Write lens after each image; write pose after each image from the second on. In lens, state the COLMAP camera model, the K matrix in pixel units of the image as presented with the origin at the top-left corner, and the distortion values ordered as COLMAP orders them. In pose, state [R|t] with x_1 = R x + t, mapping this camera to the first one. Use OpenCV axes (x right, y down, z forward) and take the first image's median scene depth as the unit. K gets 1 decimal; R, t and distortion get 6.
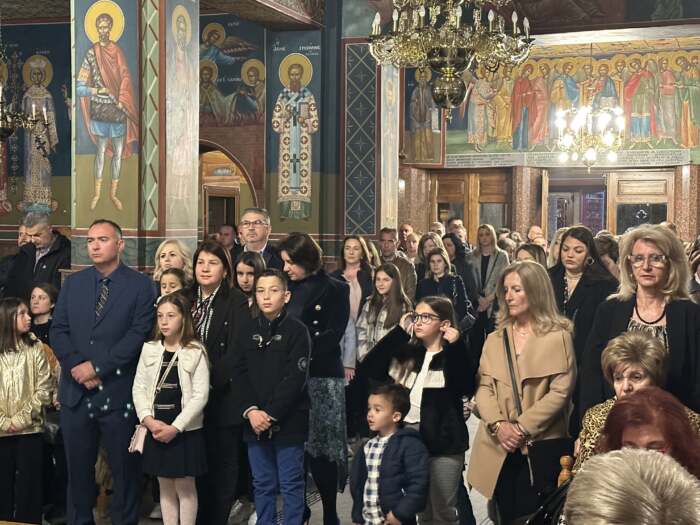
lens RADIAL K [[1131.7, 0, 345.8], [0, 1131.7, 262.7], [0, 0, 1]] dist [0.126493, 0.000000]
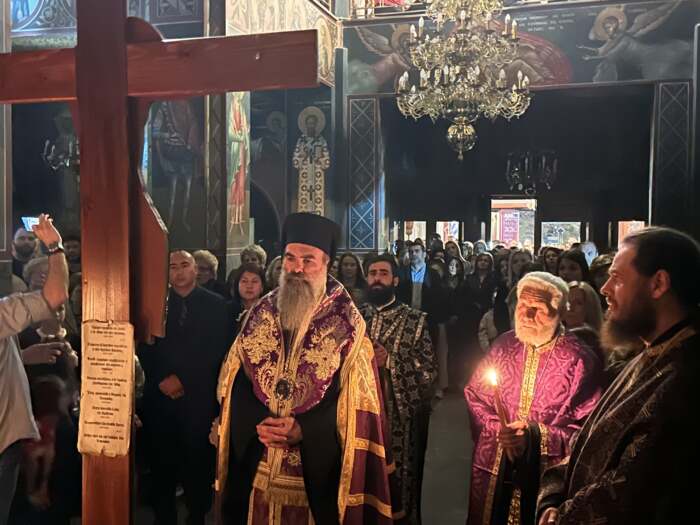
lens RADIAL K [[800.4, 0, 332.4], [0, 800.4, 262.1], [0, 0, 1]] dist [0.096481, 0.000000]
pose [[0.999268, -0.001171, 0.038230, -0.055493], [0.001009, 0.999990, 0.004245, -0.013250], [-0.038235, -0.004203, 0.999260, 0.095379]]
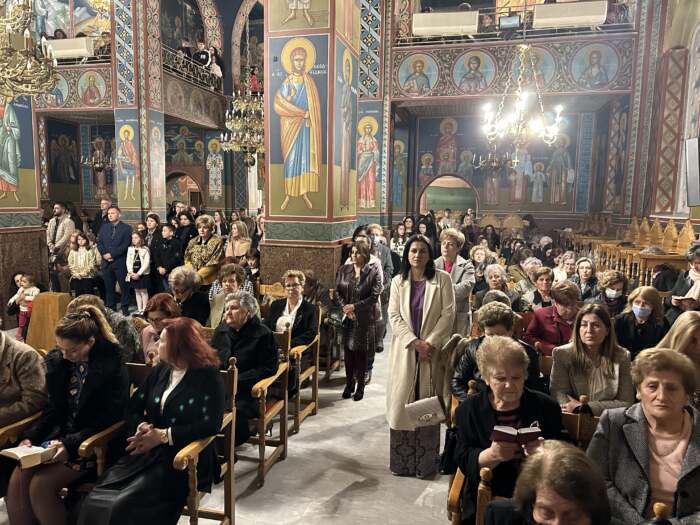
lens RADIAL K [[502.2, 0, 345.4], [0, 502.2, 261.3], [0, 0, 1]] dist [0.019018, -0.020646]
pose [[0.994444, -0.007342, 0.105010, 0.134216], [-0.002085, 0.995995, 0.089390, -0.007344], [-0.105246, -0.089112, 0.990446, -0.213003]]
